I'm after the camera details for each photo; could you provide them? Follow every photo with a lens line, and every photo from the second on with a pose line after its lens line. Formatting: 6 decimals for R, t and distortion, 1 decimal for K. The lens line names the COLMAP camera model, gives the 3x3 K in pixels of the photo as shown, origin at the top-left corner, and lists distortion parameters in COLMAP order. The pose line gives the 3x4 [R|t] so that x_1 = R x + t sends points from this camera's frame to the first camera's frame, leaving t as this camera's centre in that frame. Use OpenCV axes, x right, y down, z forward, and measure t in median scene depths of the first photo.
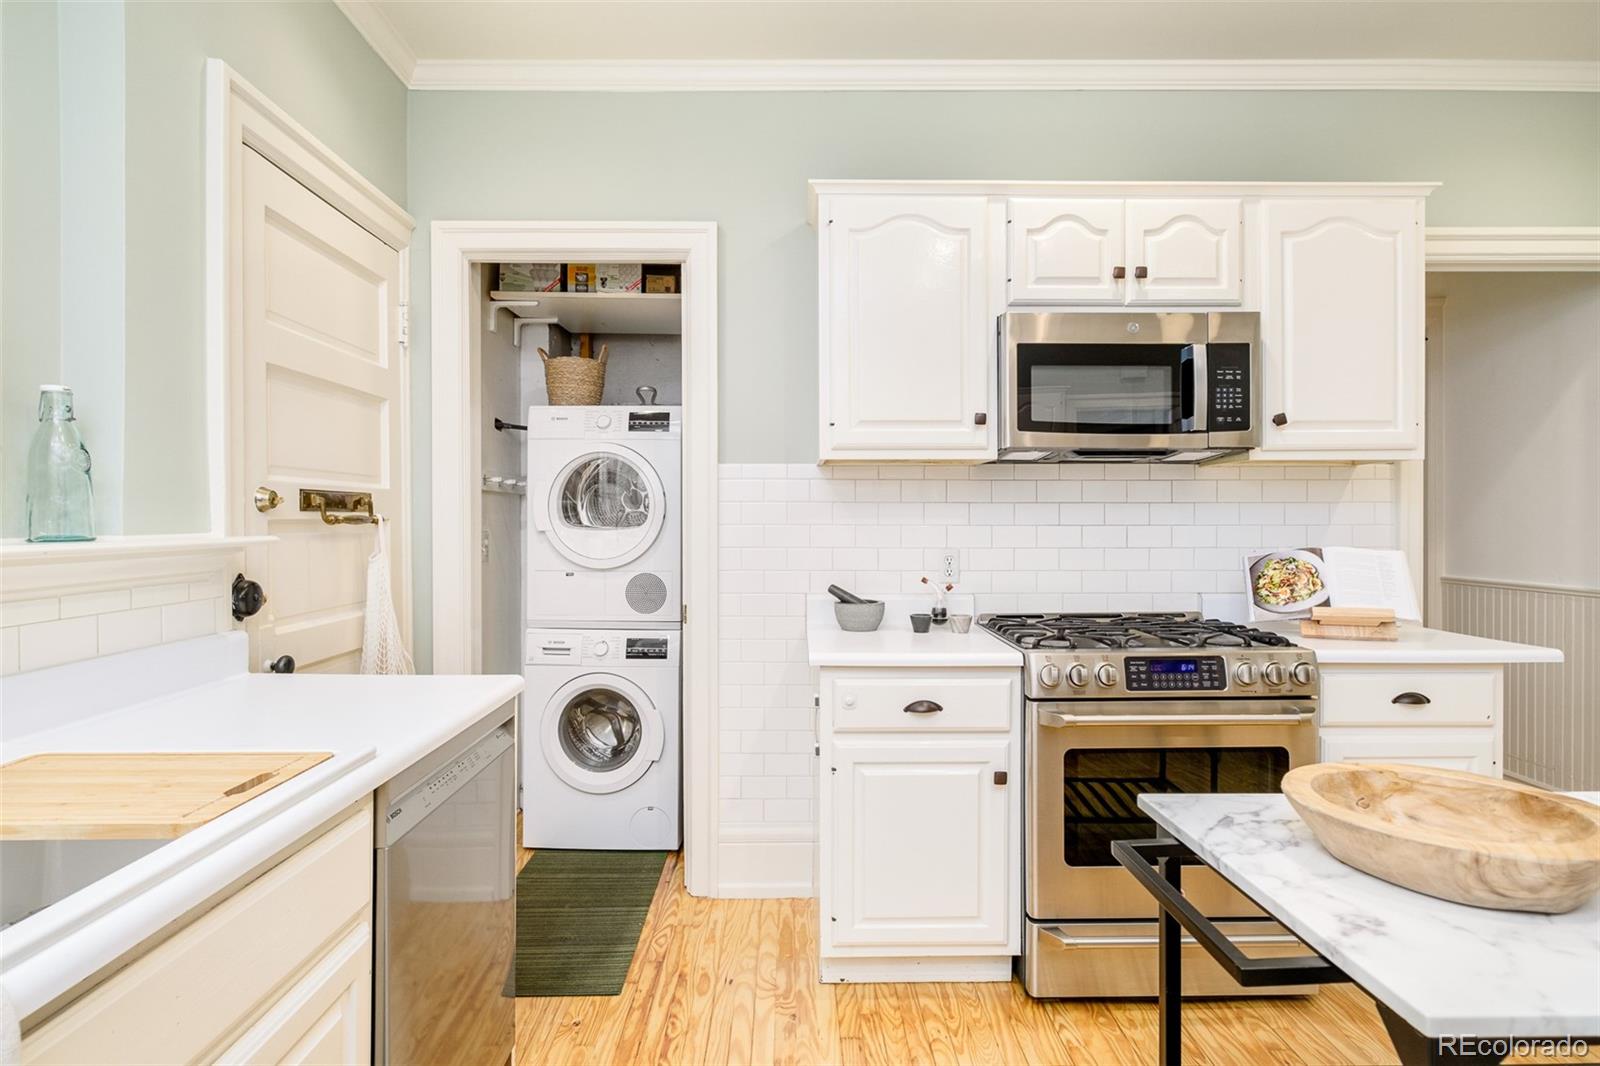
lens RADIAL K [[834.8, 0, 800.1], [0, 834.8, 525.5], [0, 0, 1]] dist [-0.003319, -0.000212]
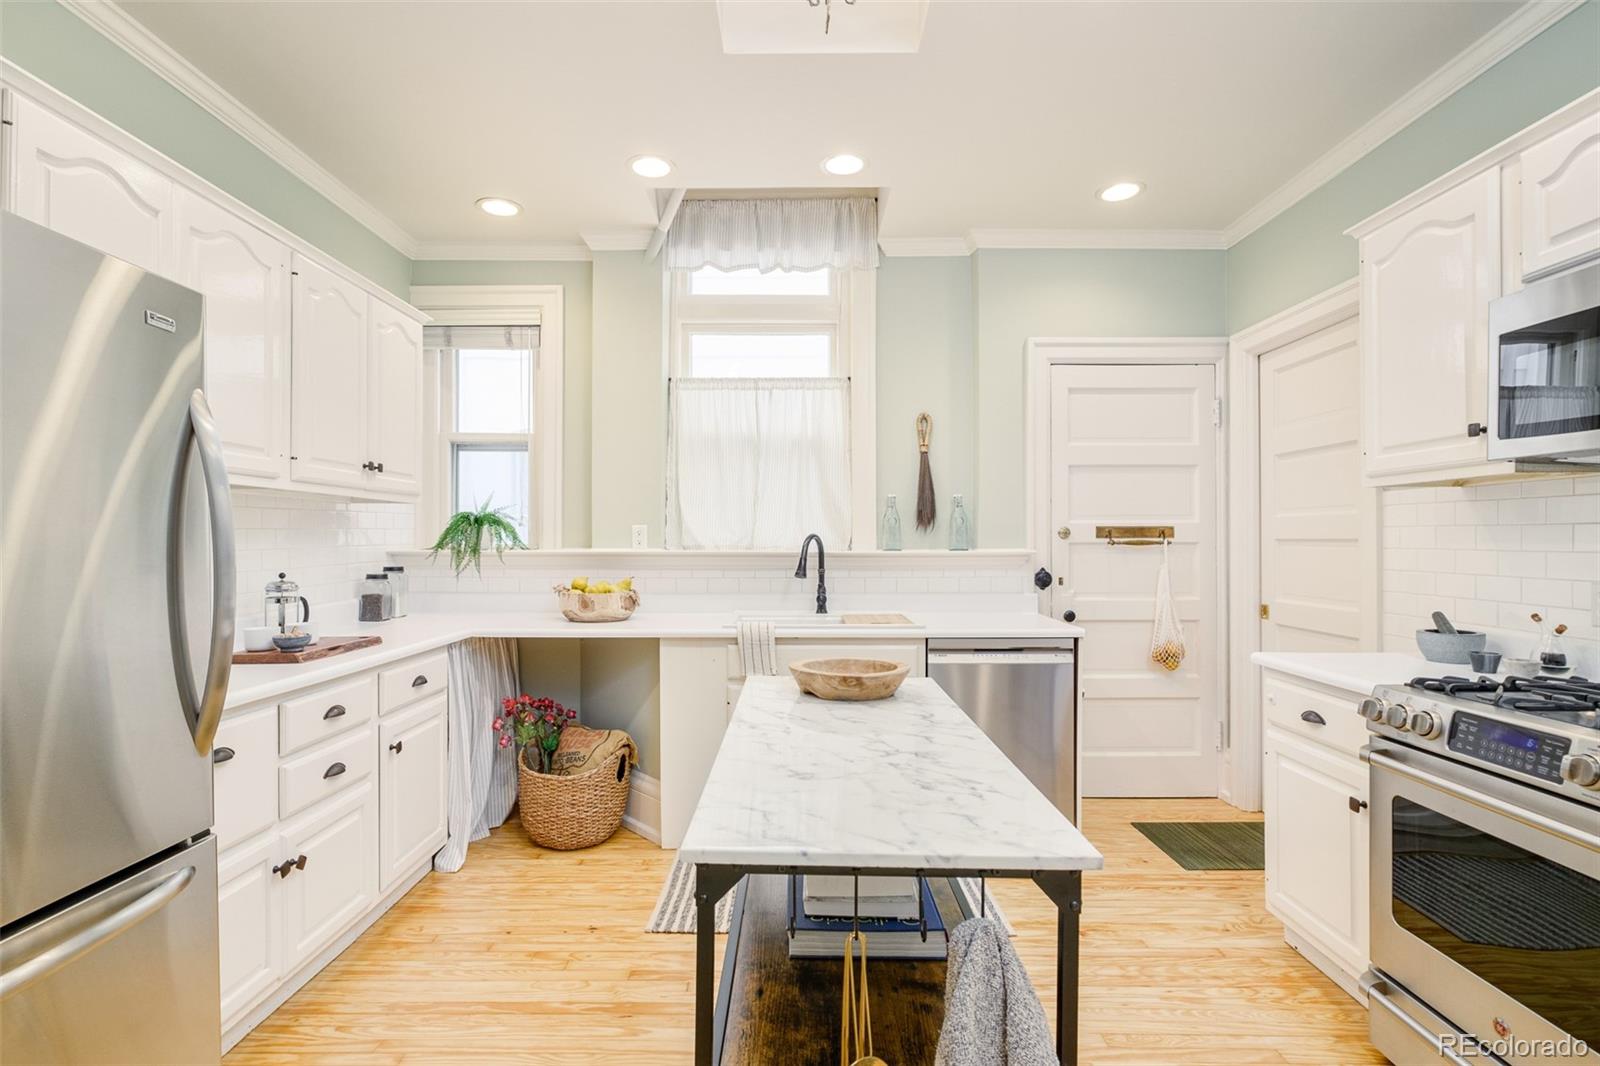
lens RADIAL K [[774.2, 0, 786.8], [0, 774.2, 541.2], [0, 0, 1]] dist [-0.006625, 0.001851]
pose [[-0.027859, 0.002770, -0.999608, 1.180514], [-0.005355, 0.999981, 0.002920, -0.011493], [0.999598, 0.005434, -0.027844, 0.346174]]
